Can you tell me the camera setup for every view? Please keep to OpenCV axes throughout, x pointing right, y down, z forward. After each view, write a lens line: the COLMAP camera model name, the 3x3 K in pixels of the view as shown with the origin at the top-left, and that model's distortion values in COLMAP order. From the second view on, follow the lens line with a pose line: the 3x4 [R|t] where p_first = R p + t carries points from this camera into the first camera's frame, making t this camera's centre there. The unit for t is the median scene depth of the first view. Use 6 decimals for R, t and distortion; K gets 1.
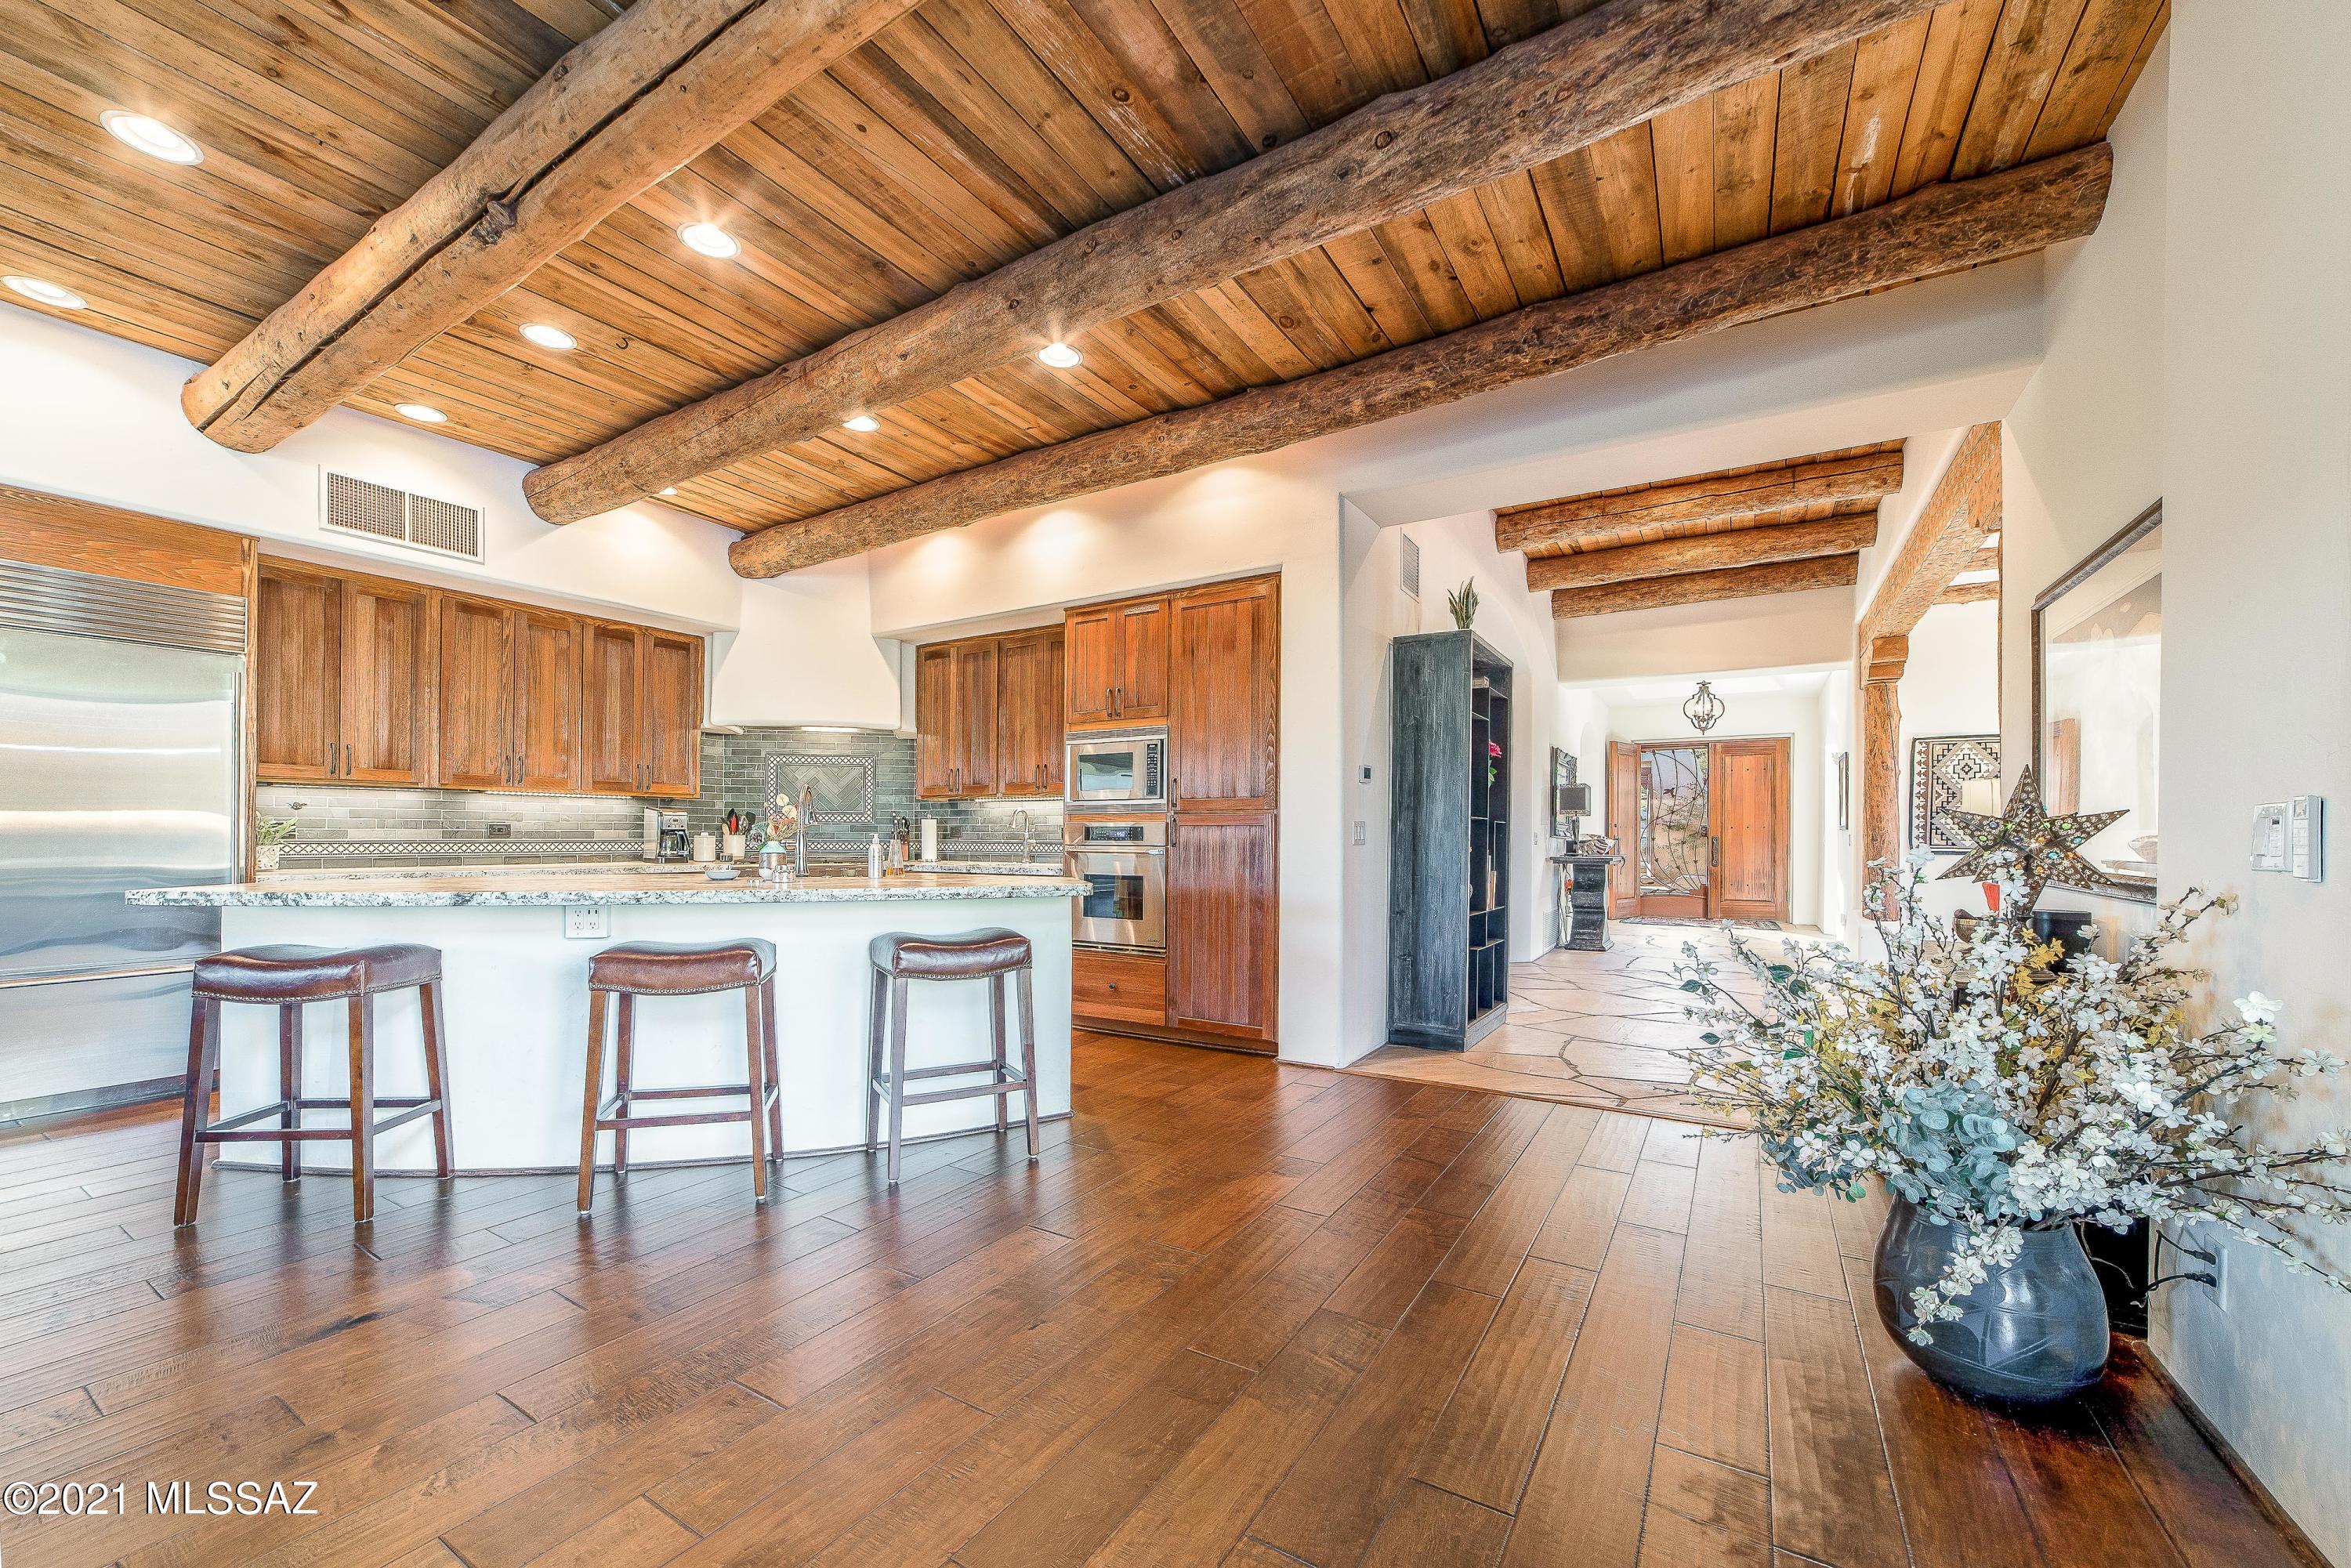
lens RADIAL K [[925.1, 0, 1176.4], [0, 925.1, 837.8], [0, 0, 1]] dist [-0.017425, 0.005349]
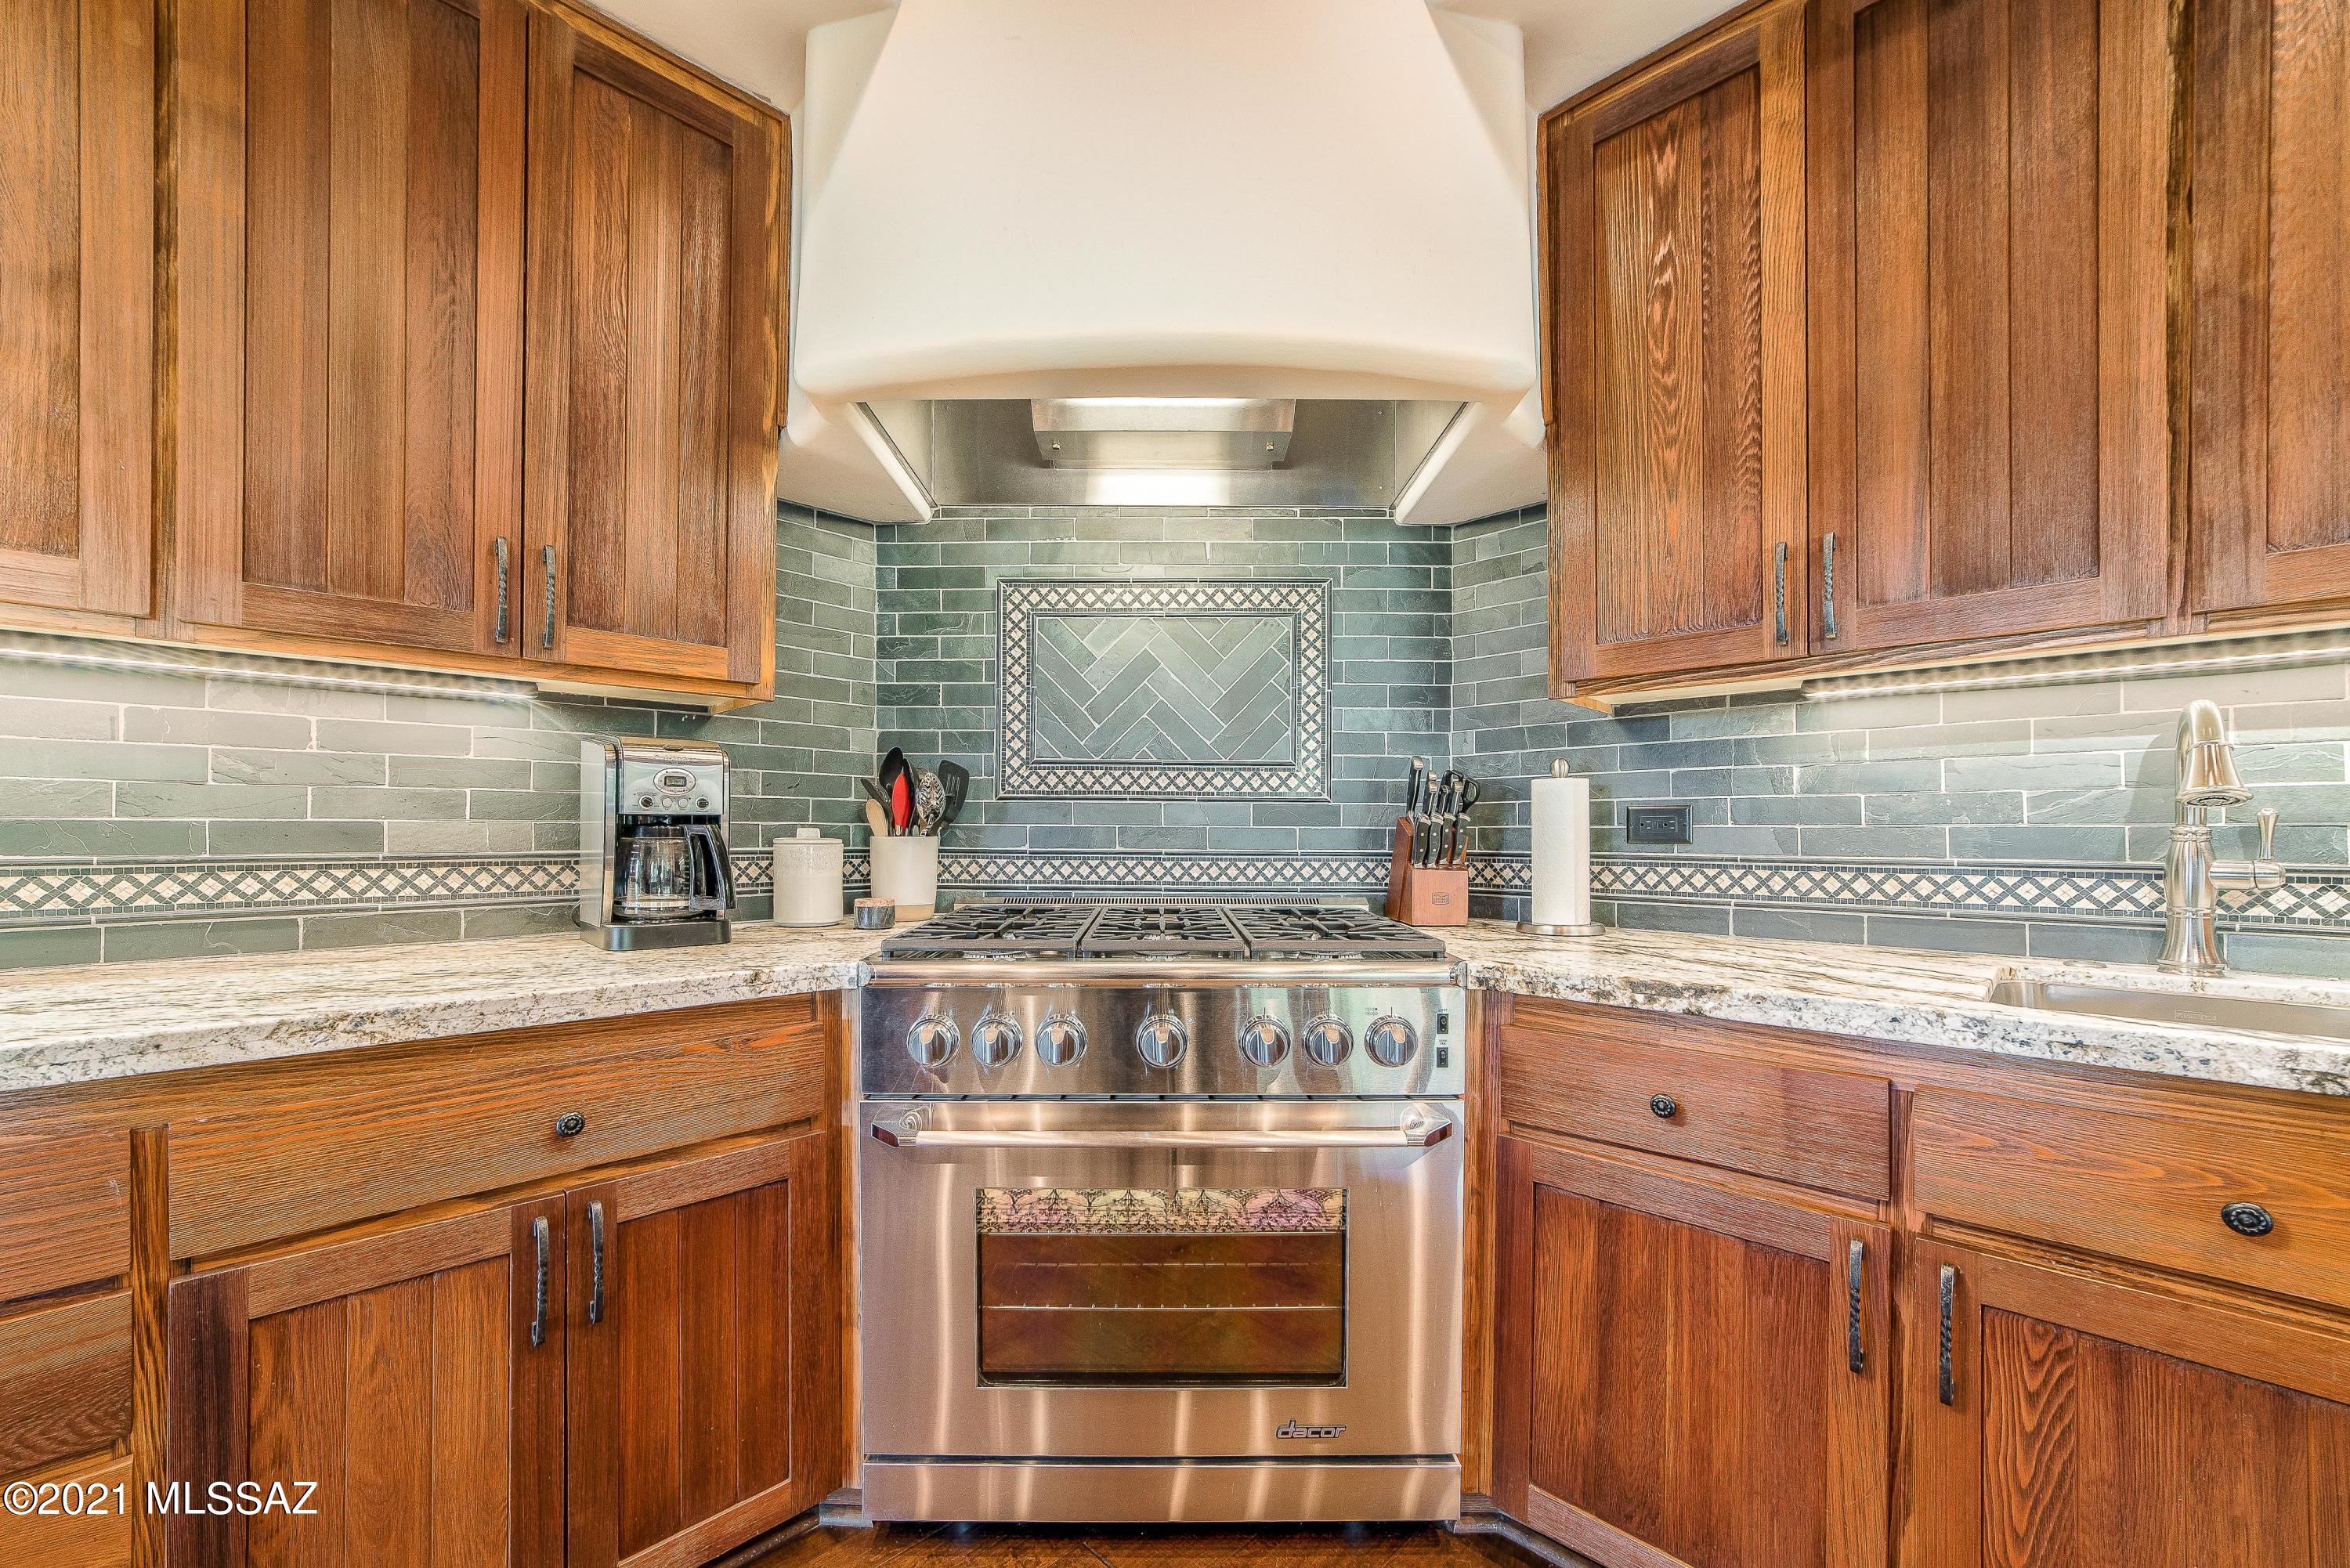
lens RADIAL K [[924.6, 0, 1137.8], [0, 924.6, 822.8], [0, 0, 1]] dist [-0.017425, 0.005349]
pose [[0.971196, -0.003879, -0.238250, -0.338736], [0.000630, 0.999906, -0.013712, -0.003348], [0.238281, 0.013167, 0.971107, 0.737353]]
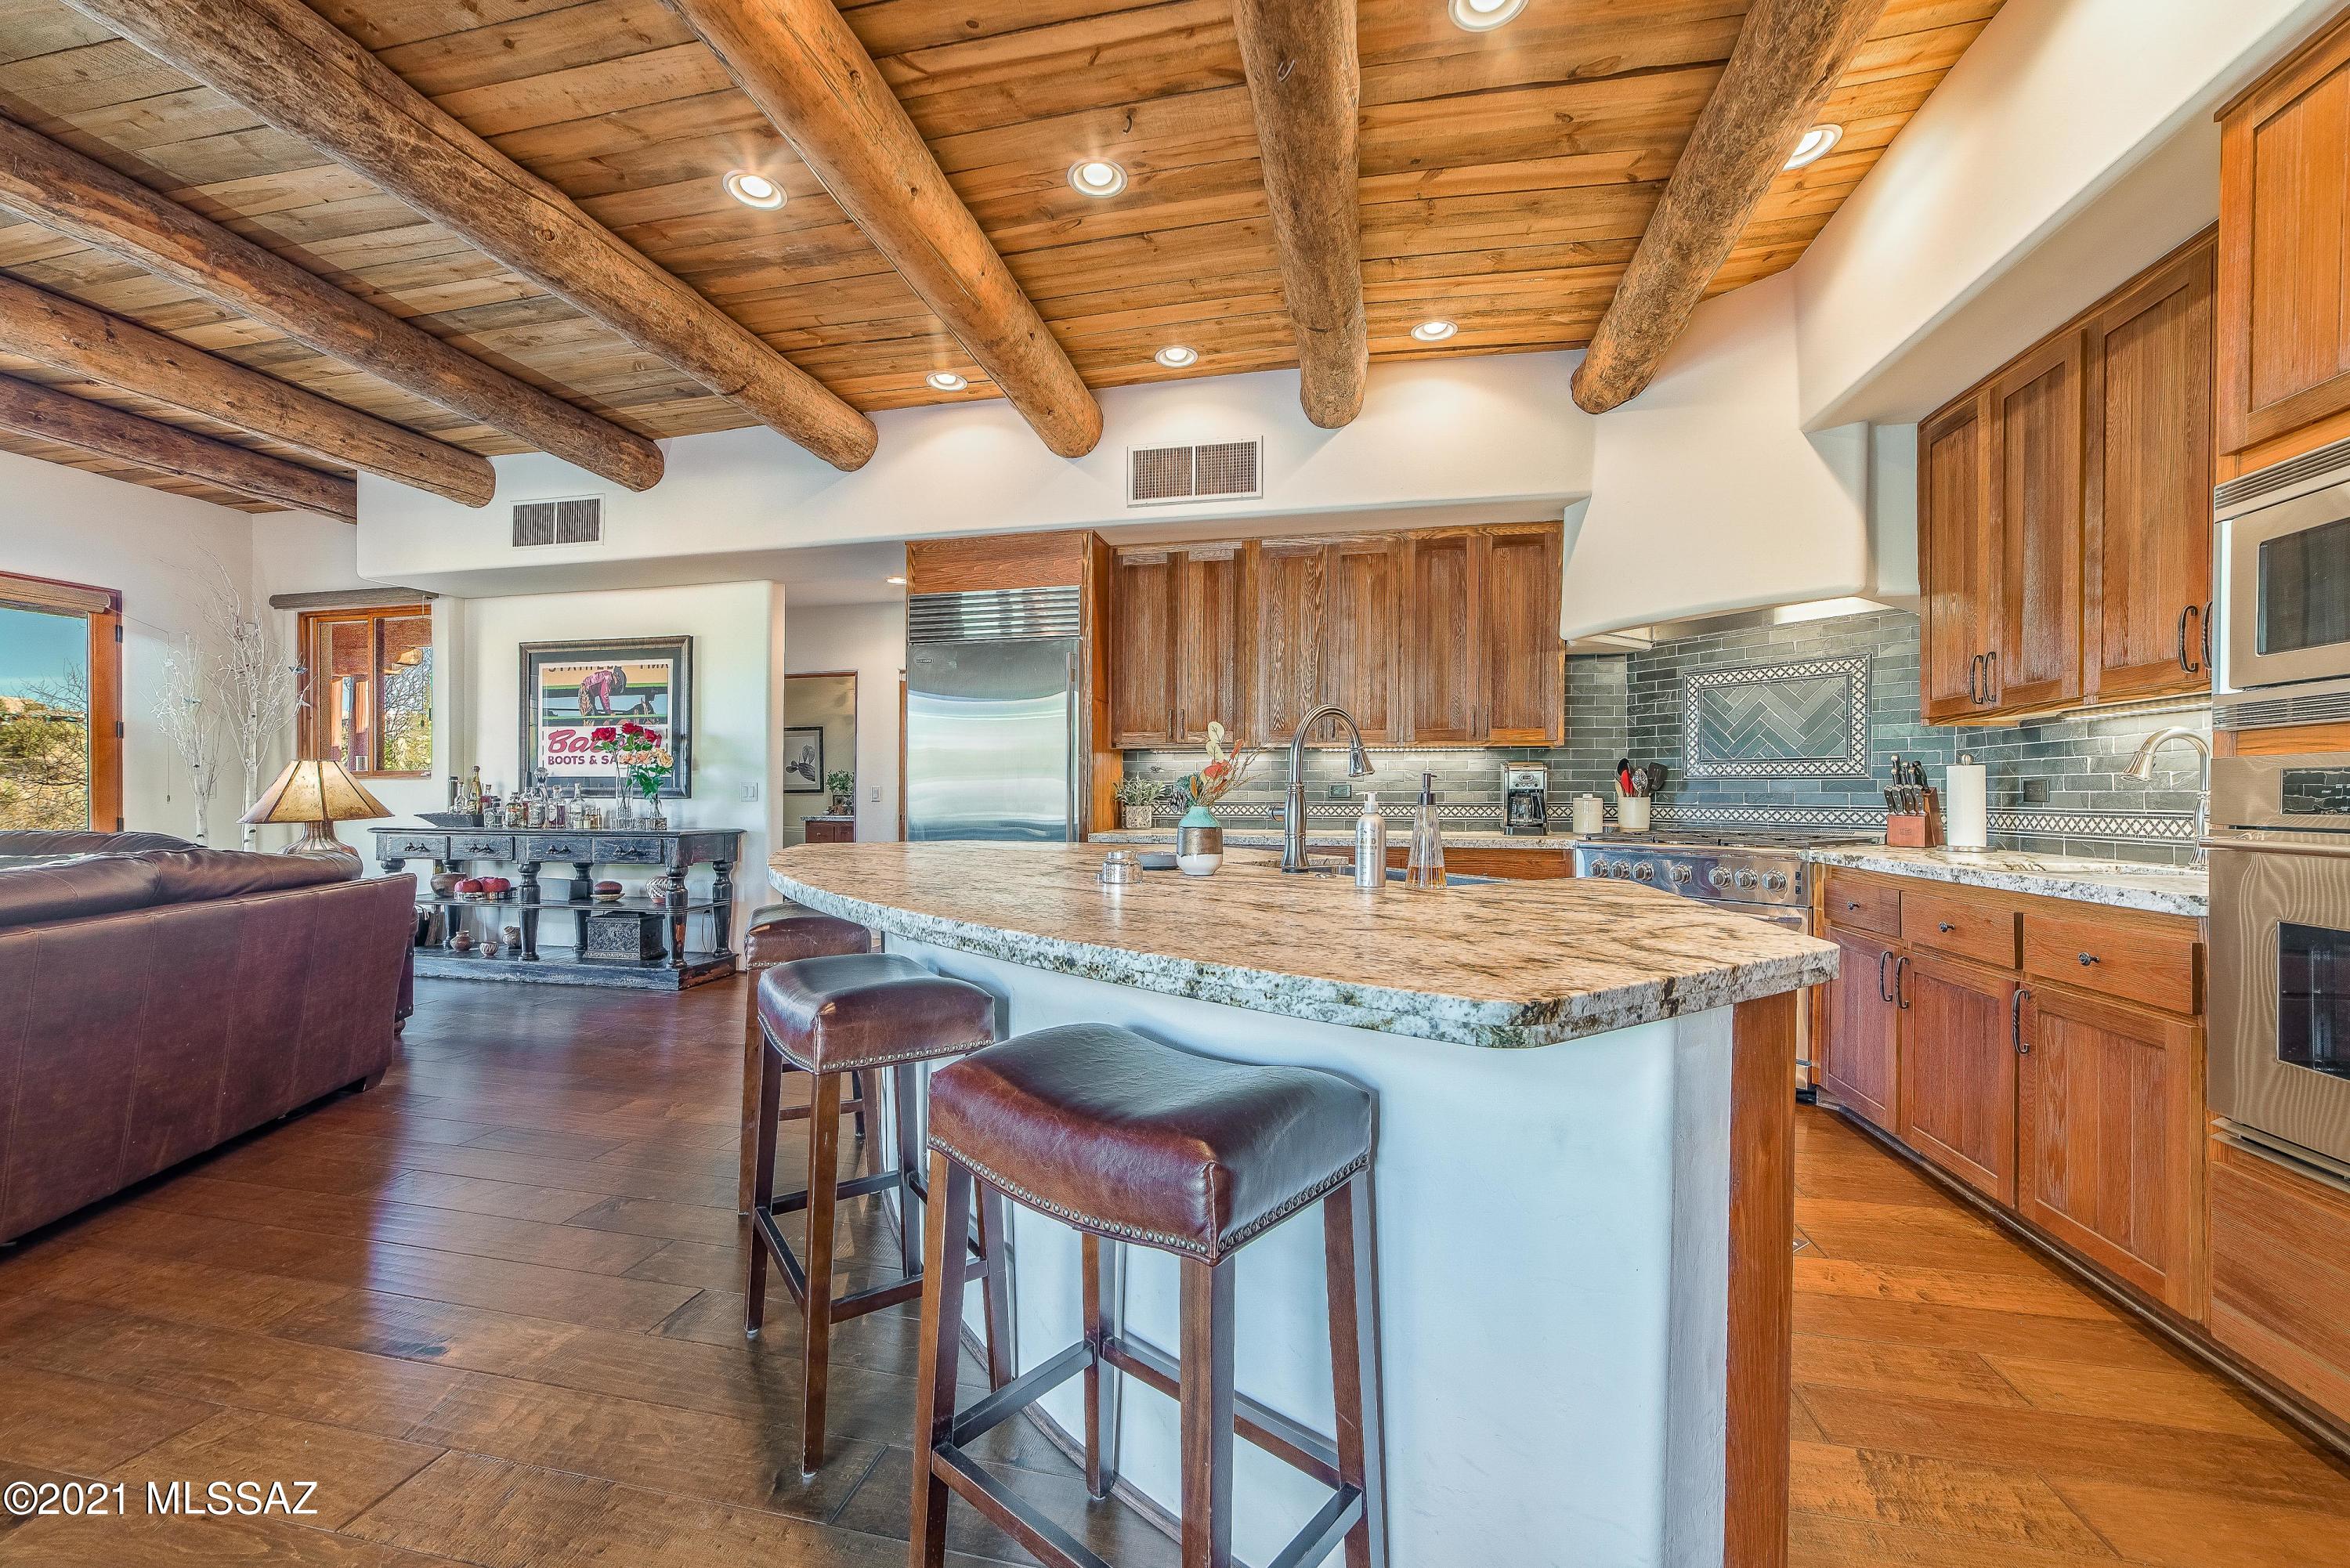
lens RADIAL K [[924.6, 0, 1170.2], [0, 924.6, 795.5], [0, 0, 1]] dist [-0.017425, 0.005349]
pose [[0.340108, -0.002107, -0.940384, 0.050380], [-0.002112, 0.999993, -0.003004, -0.001652], [0.940384, 0.003007, 0.340101, 0.452950]]
